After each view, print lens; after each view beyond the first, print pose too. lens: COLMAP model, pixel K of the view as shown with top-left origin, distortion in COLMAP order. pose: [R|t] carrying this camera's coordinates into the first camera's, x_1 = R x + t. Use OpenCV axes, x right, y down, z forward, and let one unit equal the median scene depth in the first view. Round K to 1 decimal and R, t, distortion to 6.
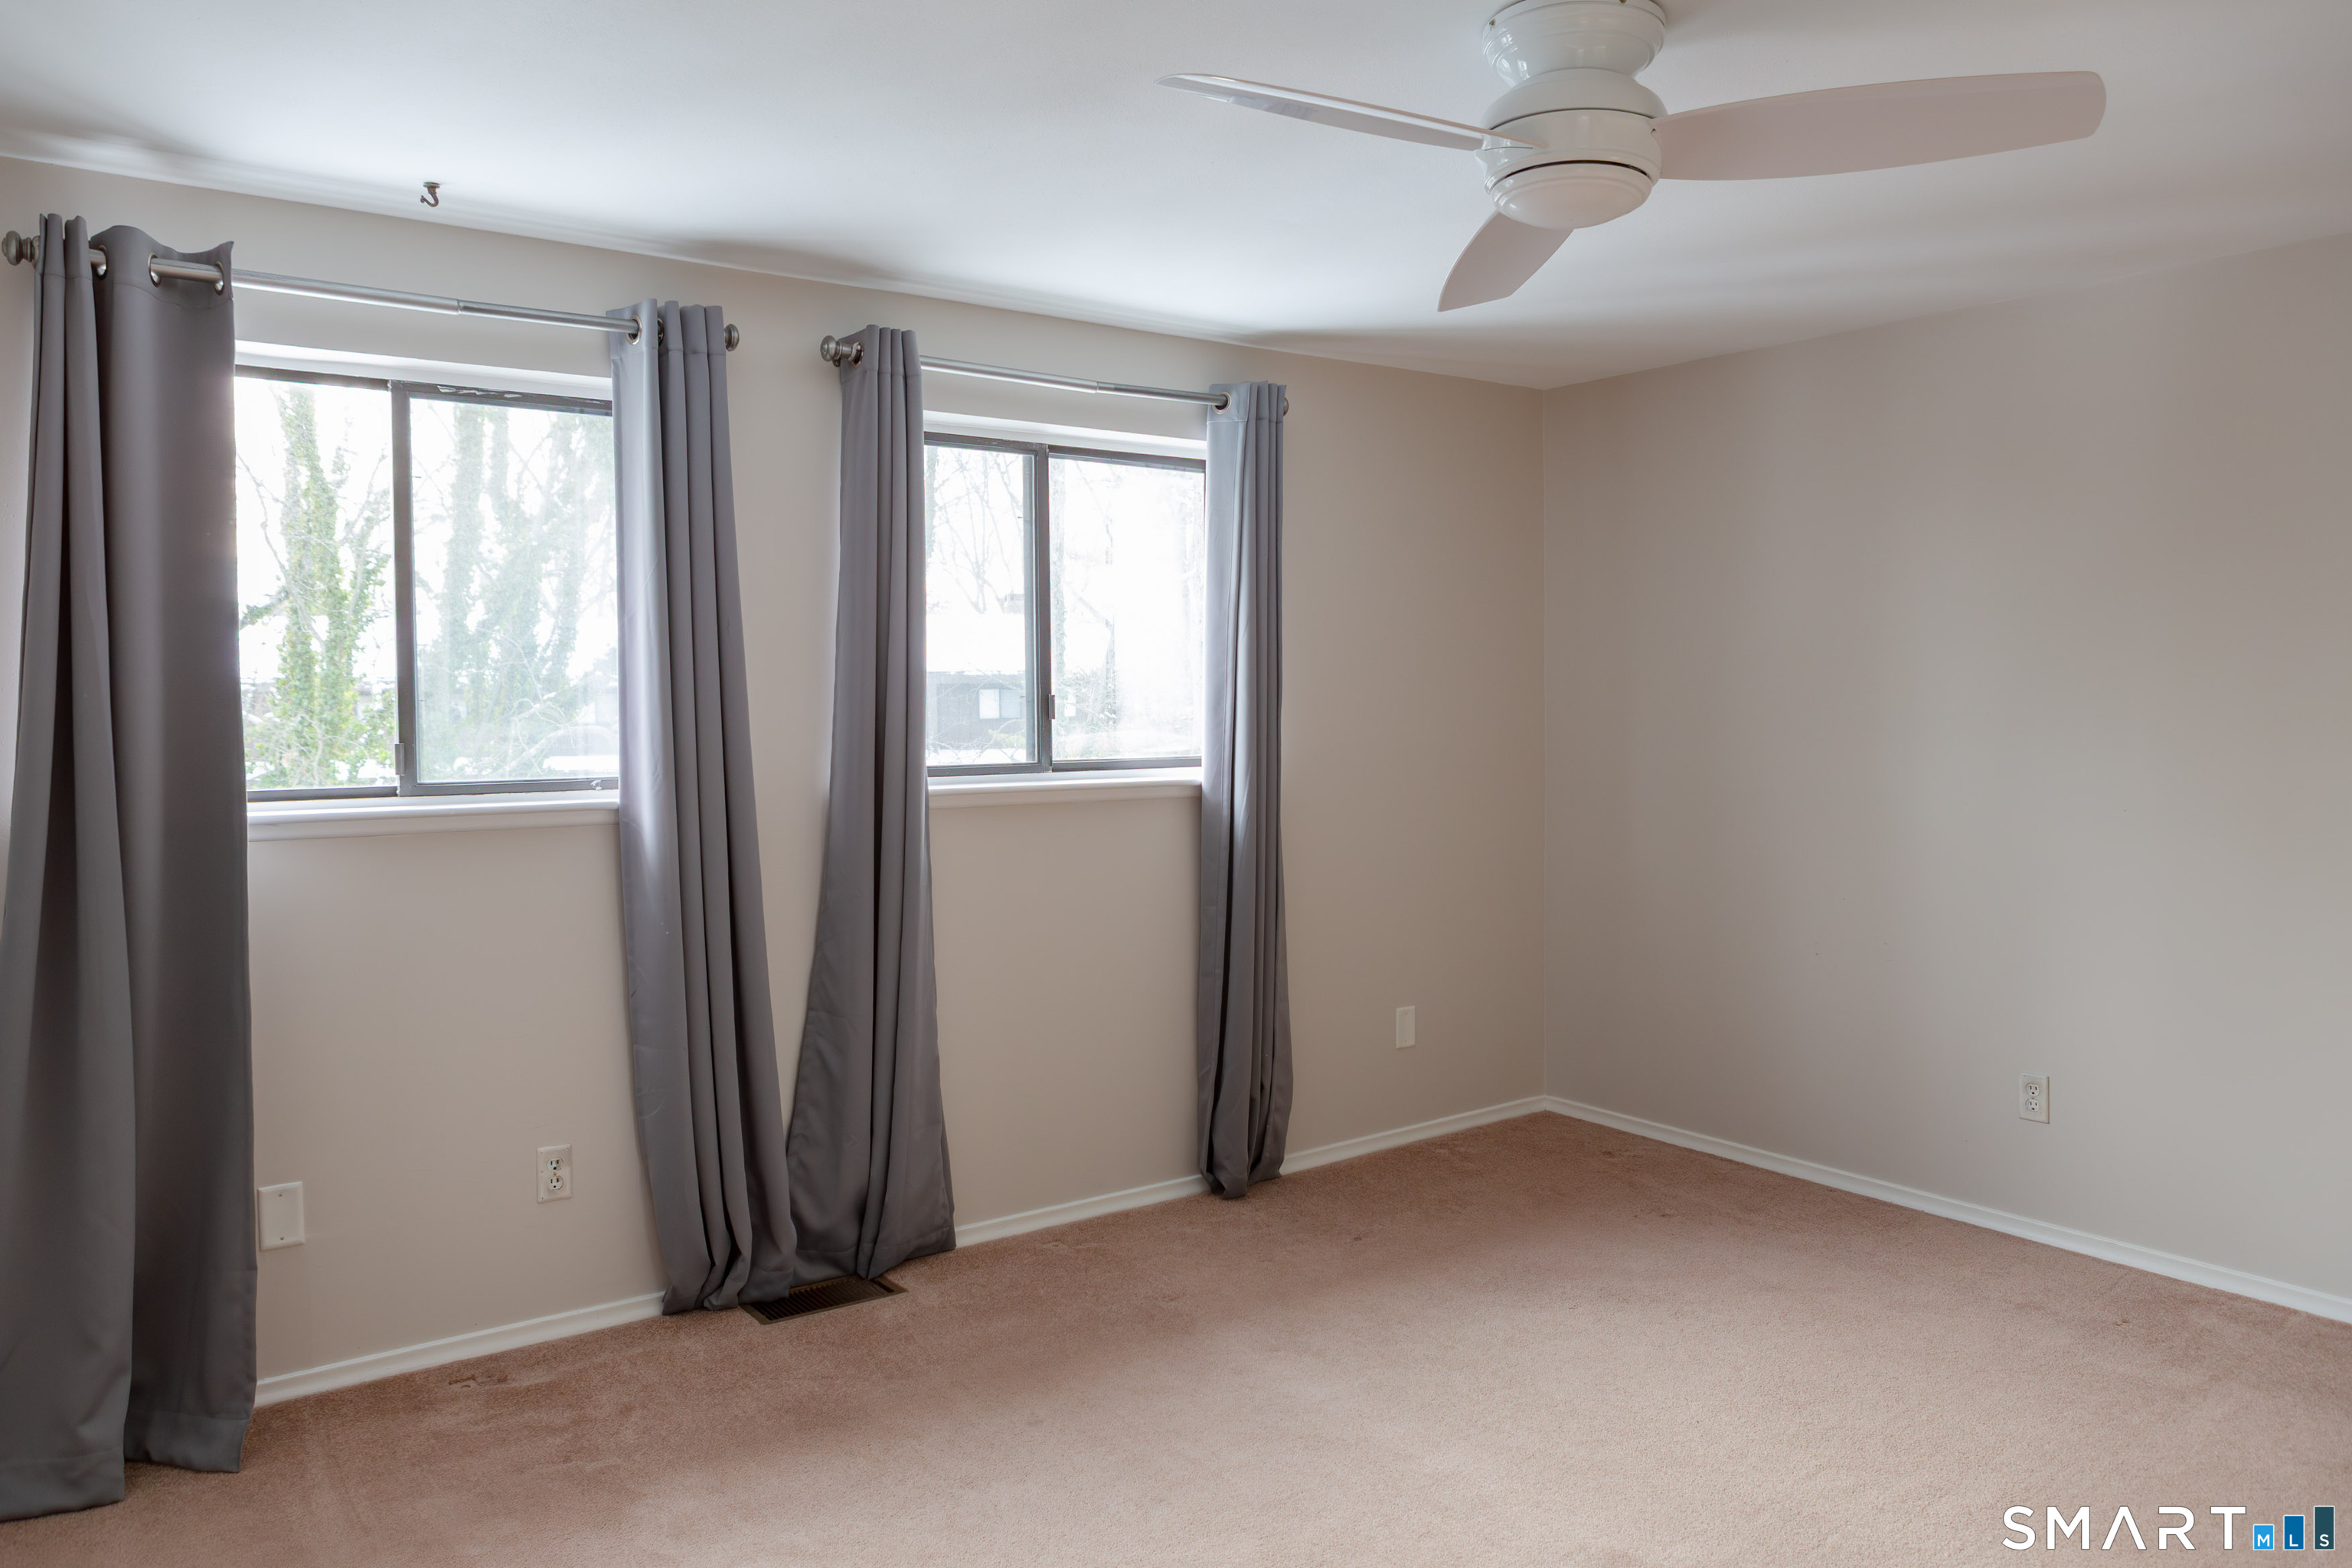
lens RADIAL K [[1628.9, 0, 1168.7], [0, 1628.9, 780.6], [0, 0, 1]] dist [-0.030367, 0.019333]
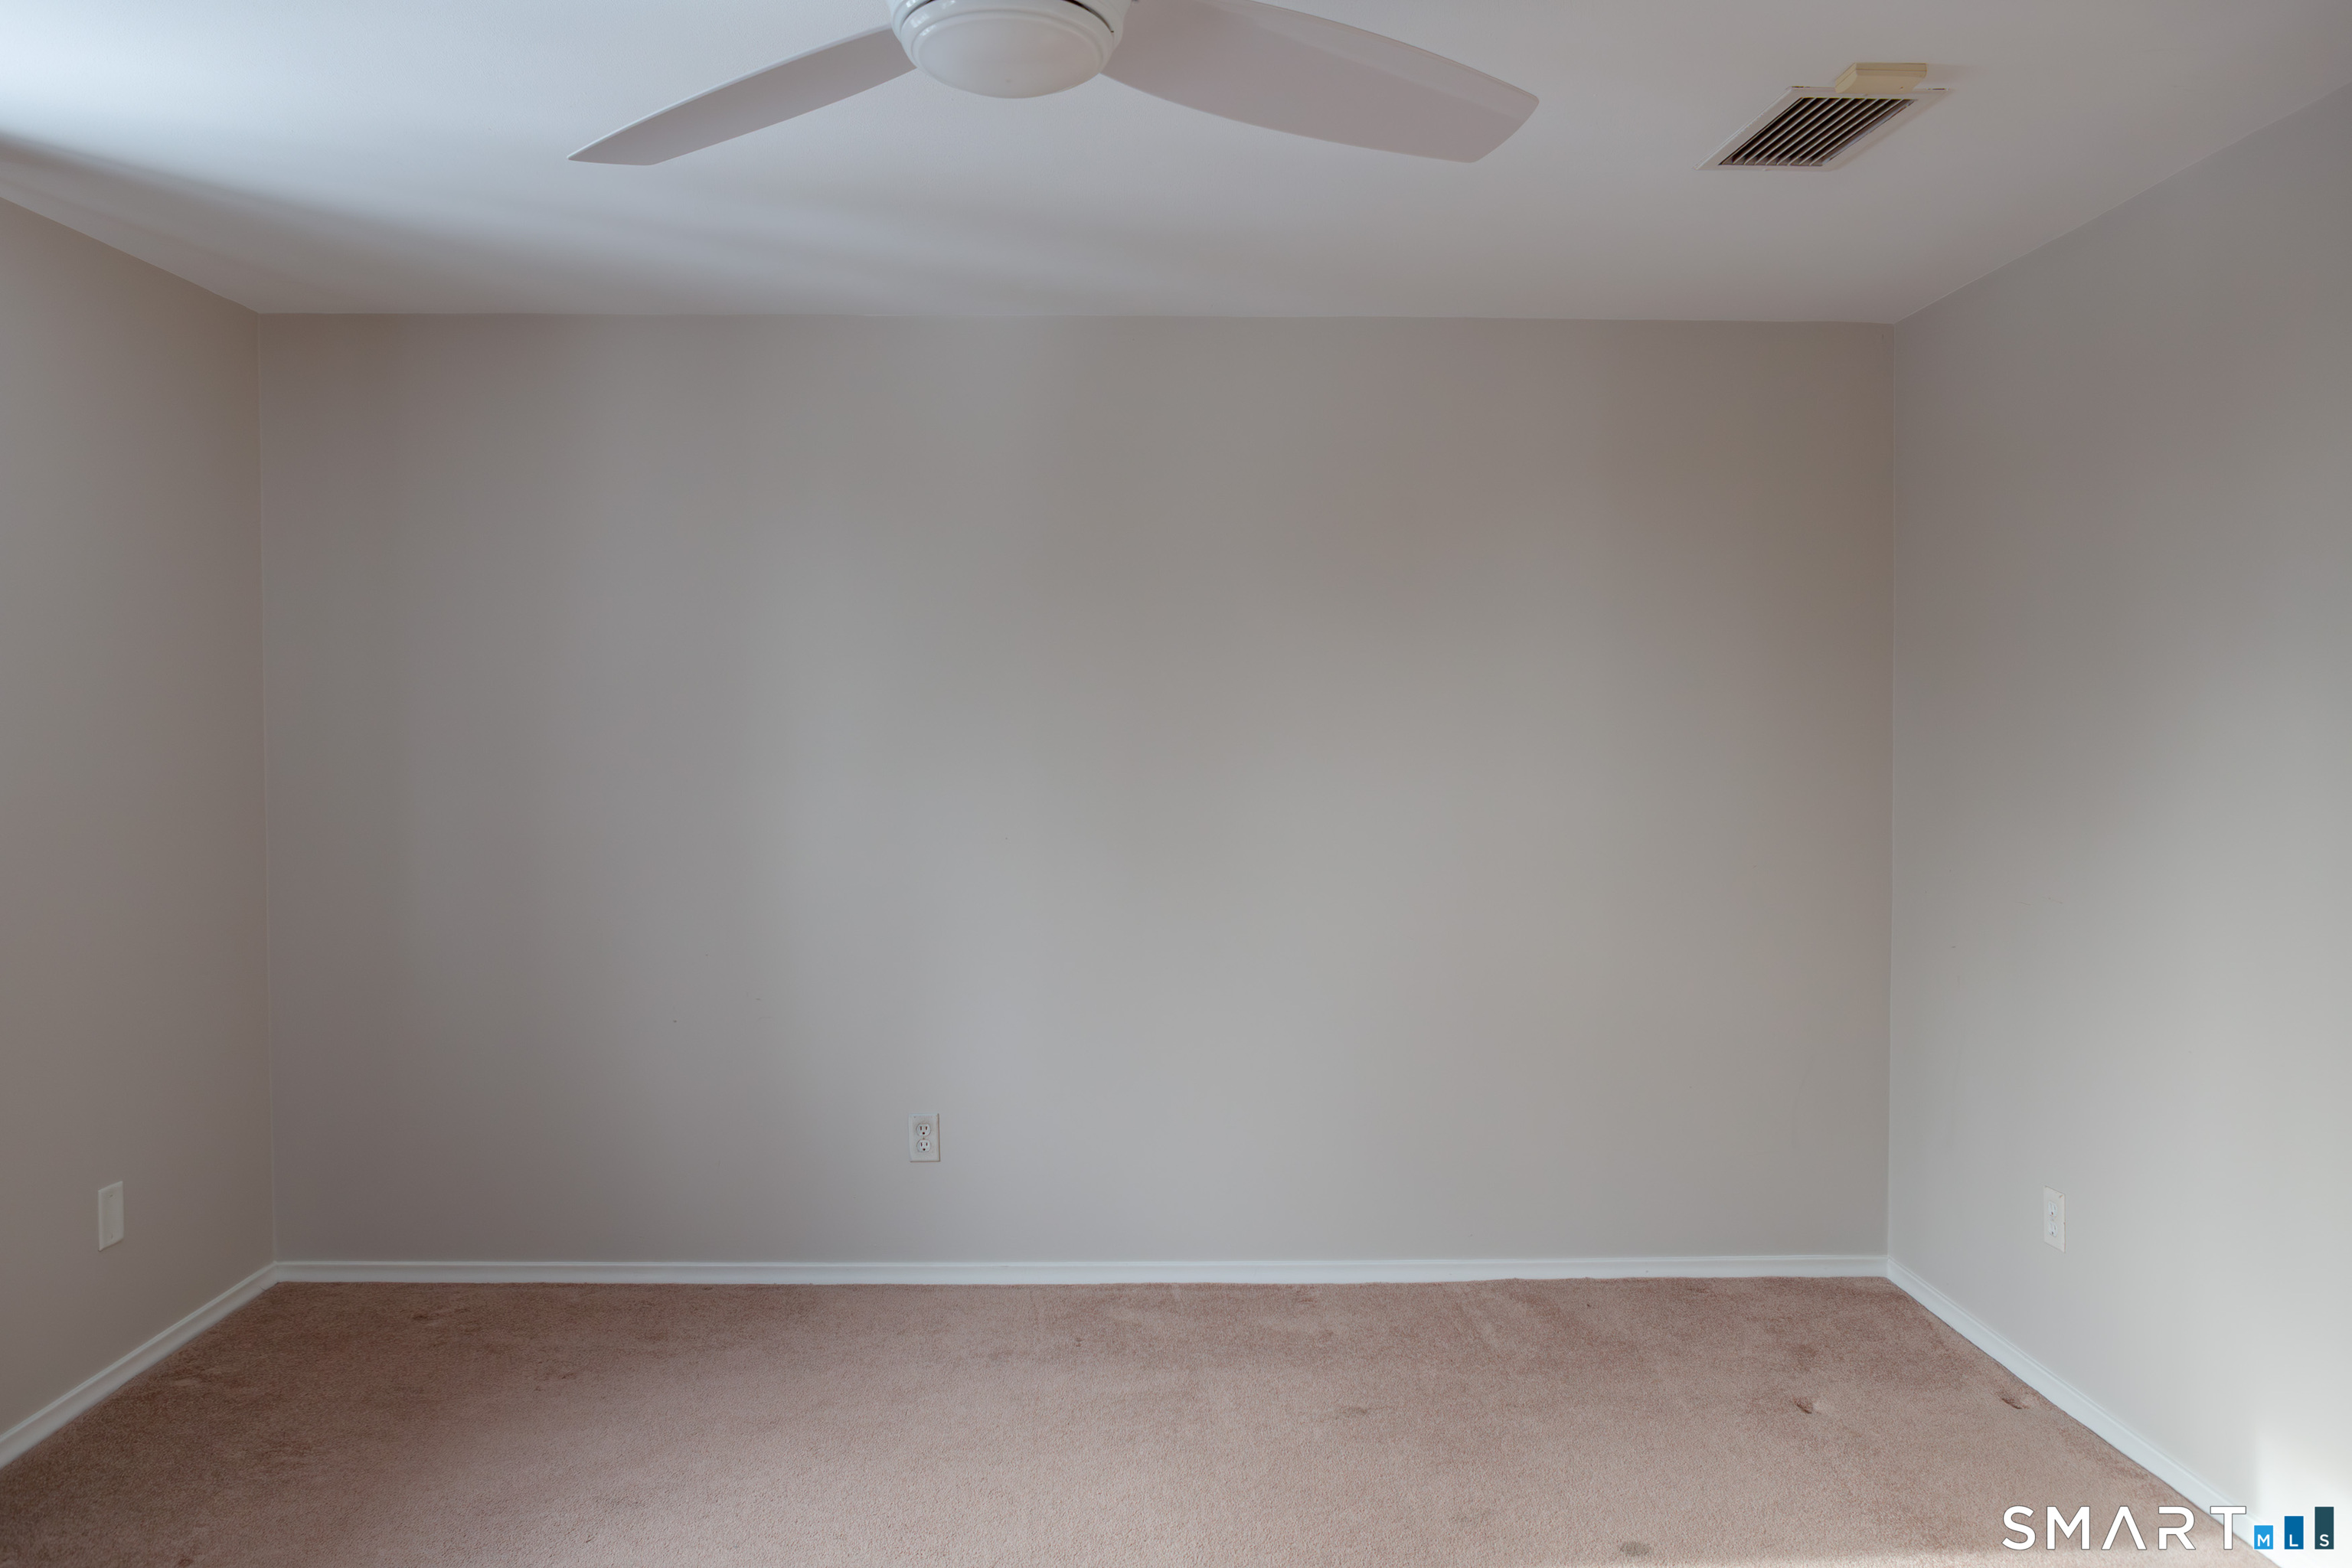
lens RADIAL K [[1628.9, 0, 1168.7], [0, 1628.9, 780.6], [0, 0, 1]] dist [-0.030367, 0.019333]
pose [[0.562066, -0.017287, 0.826912, -0.201030], [0.037669, 0.999279, -0.004714, -0.009649], [-0.826234, 0.033799, 0.562312, 0.338587]]
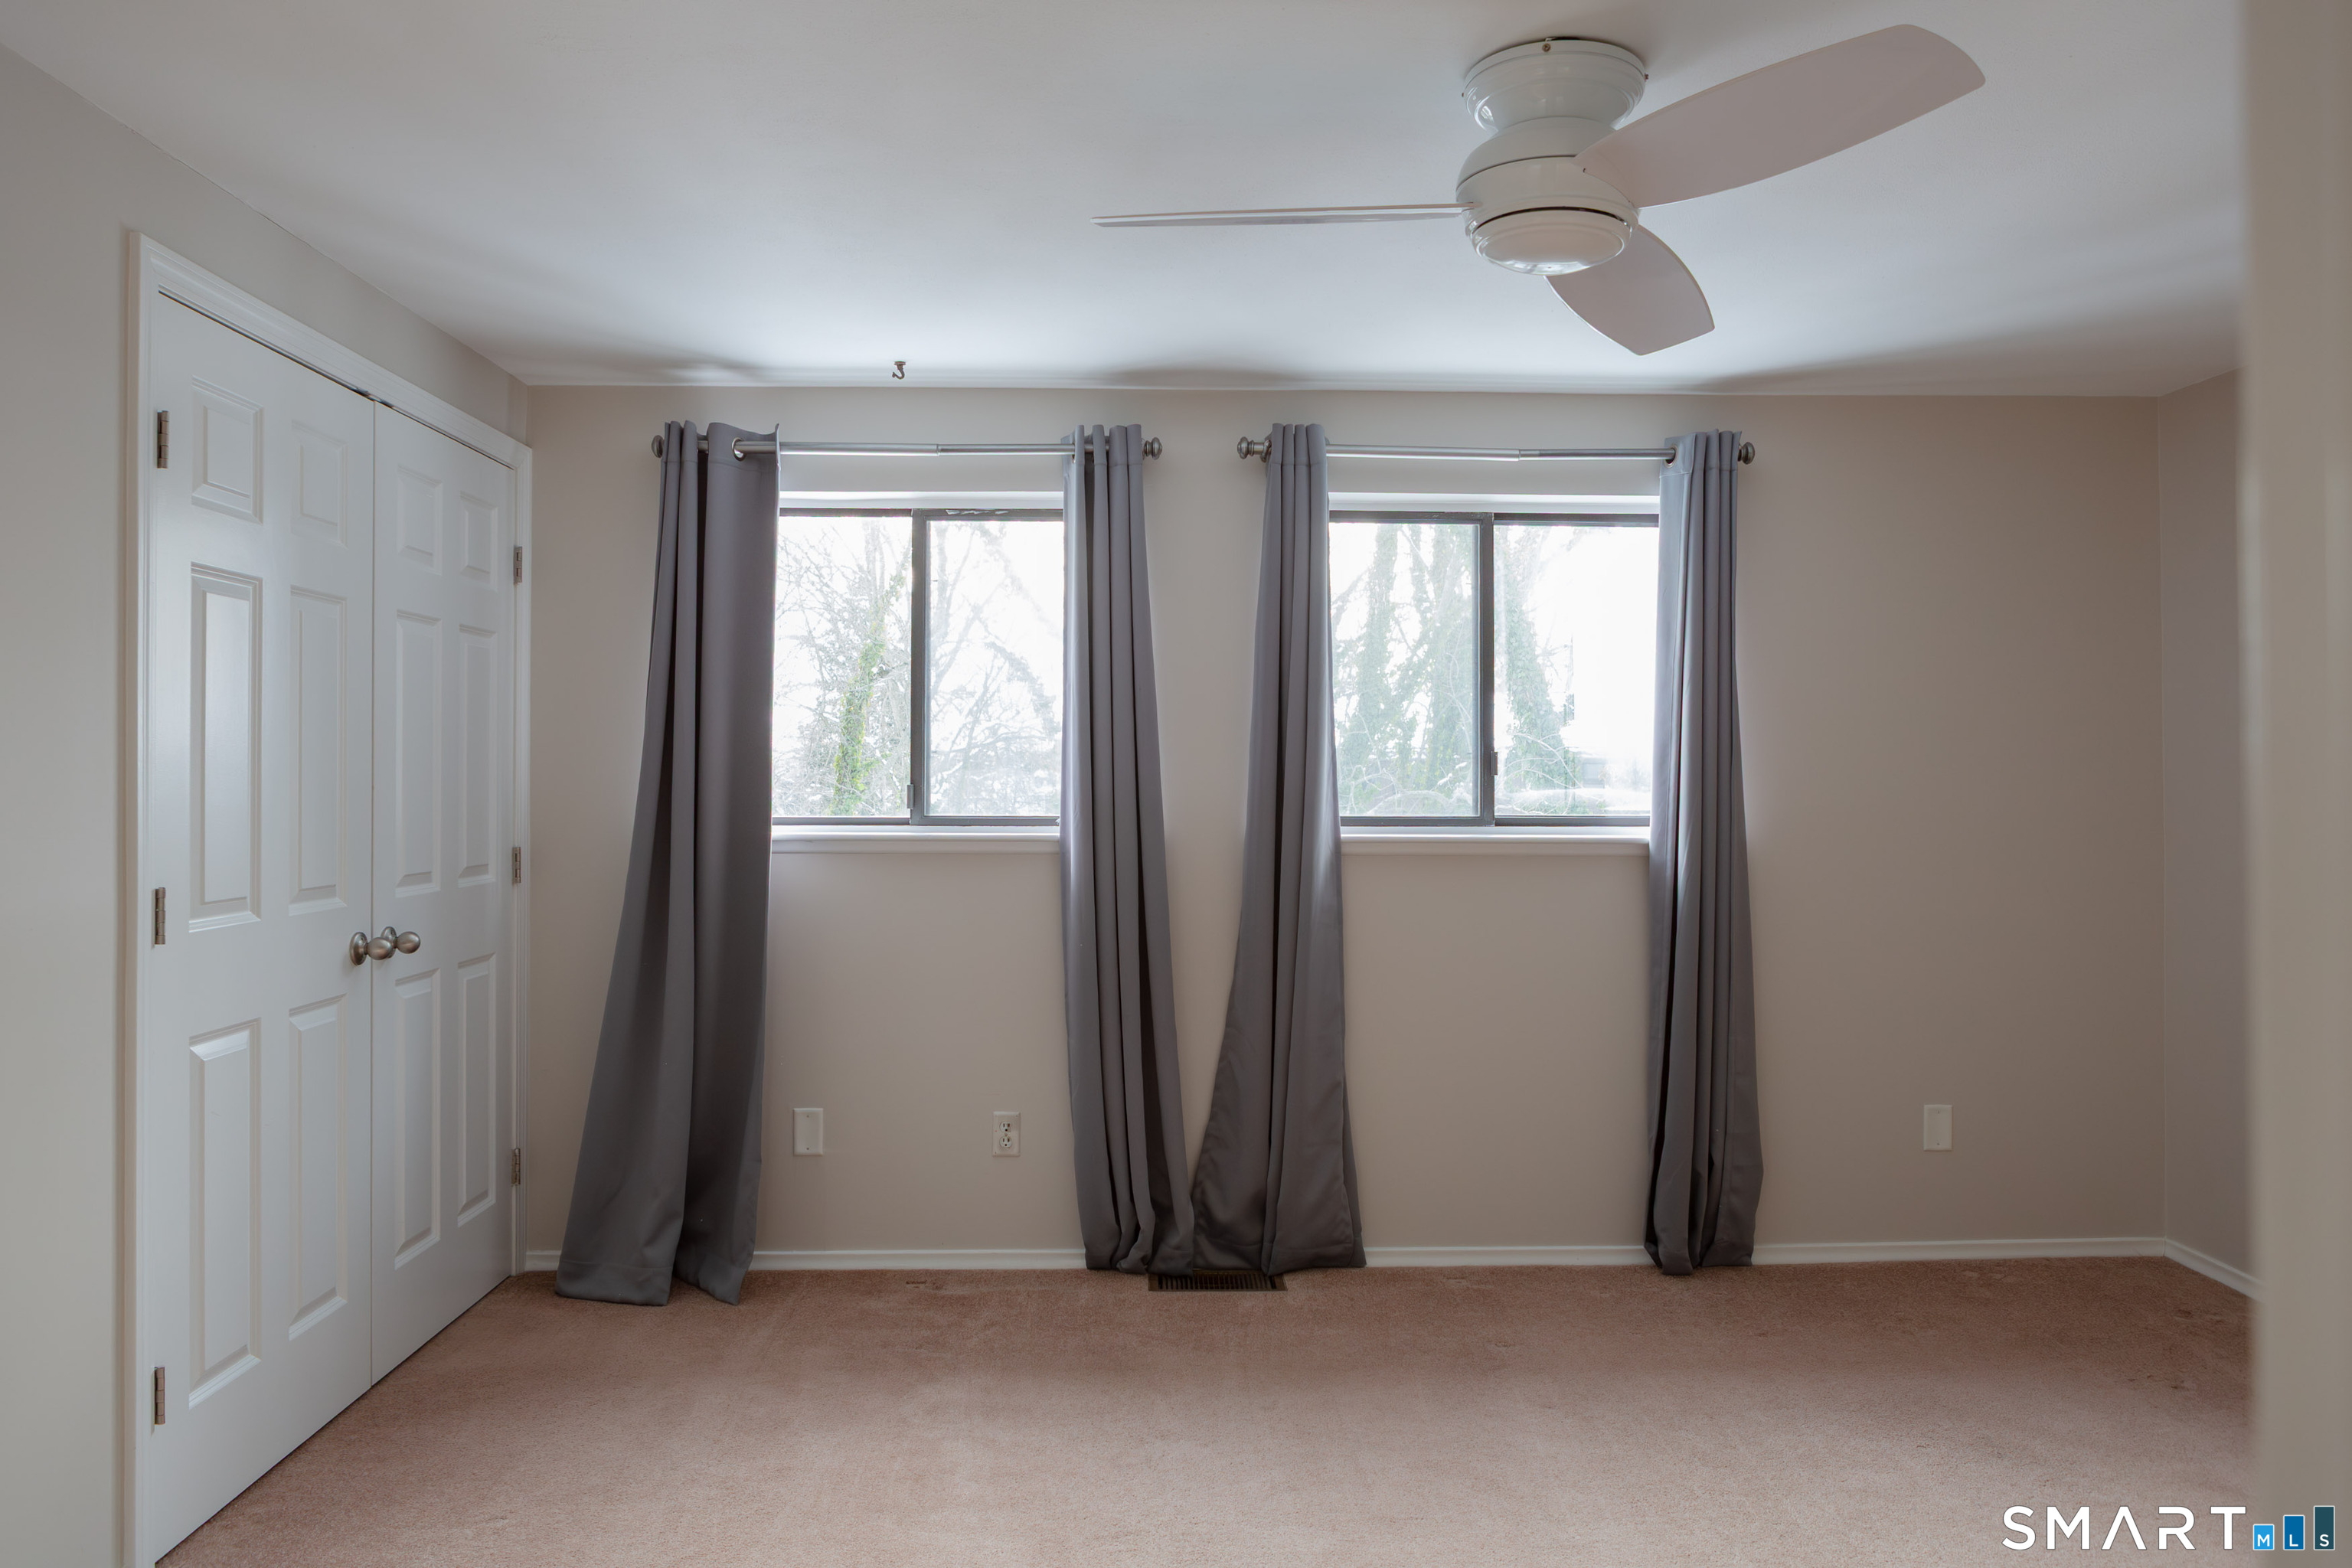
lens RADIAL K [[1628.9, 0, 1168.7], [0, 1628.9, 780.6], [0, 0, 1]] dist [-0.030367, 0.019333]
pose [[0.823423, 0.010325, -0.567334, 0.387999], [-0.036362, 0.998740, -0.034599, 0.010404], [0.566262, 0.049119, 0.822760, 0.032502]]
